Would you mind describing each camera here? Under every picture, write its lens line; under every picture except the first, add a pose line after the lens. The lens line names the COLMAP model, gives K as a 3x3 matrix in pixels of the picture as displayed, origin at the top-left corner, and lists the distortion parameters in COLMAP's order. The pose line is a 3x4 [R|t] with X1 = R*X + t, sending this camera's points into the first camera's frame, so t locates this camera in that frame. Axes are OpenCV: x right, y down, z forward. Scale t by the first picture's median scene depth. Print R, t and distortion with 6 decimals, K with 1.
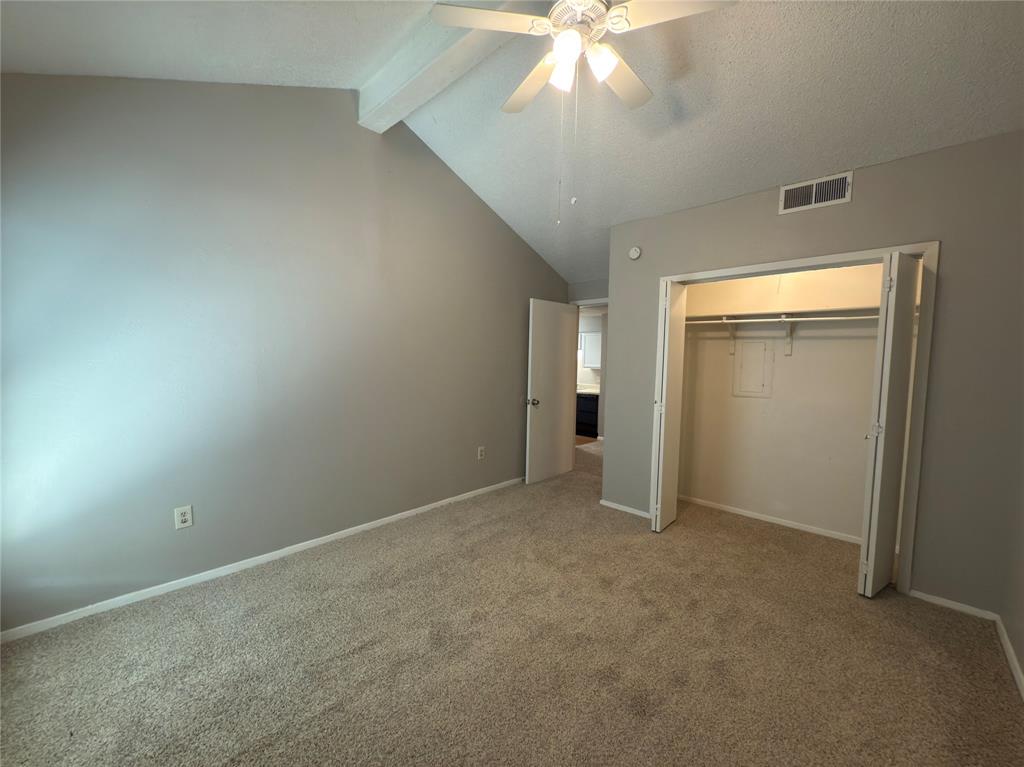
lens RADIAL K [[405.3, 0, 511.4], [0, 405.3, 382.4], [0, 0, 1]] dist [0.001065, -0.000060]
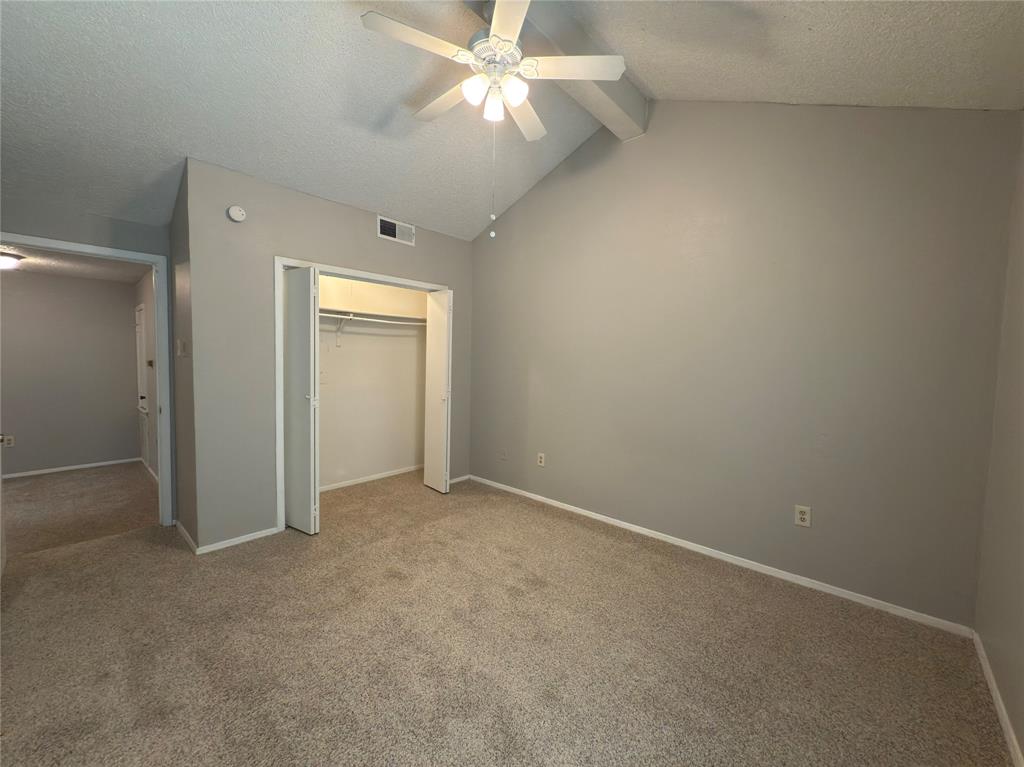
lens RADIAL K [[405.3, 0, 511.4], [0, 405.3, 382.4], [0, 0, 1]] dist [0.001065, -0.000060]
pose [[-0.026300, -0.082442, 0.996249, -0.649855], [0.039415, 0.995733, 0.083440, -0.050017], [-0.998877, 0.041462, -0.022939, 0.630650]]
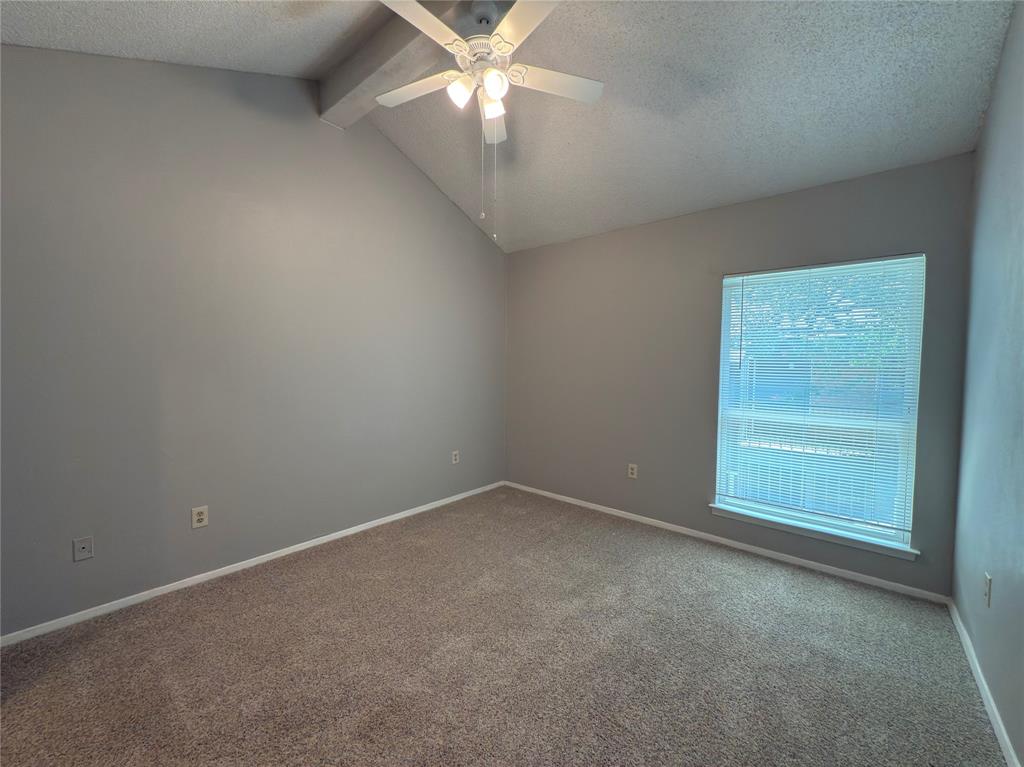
lens RADIAL K [[405.3, 0, 511.4], [0, 405.3, 382.4], [0, 0, 1]] dist [0.001065, -0.000060]
pose [[-0.998595, -0.026037, -0.046147, 0.070765], [-0.030402, 0.994863, 0.096560, -0.061163], [0.043396, 0.097827, -0.994257, 1.369036]]
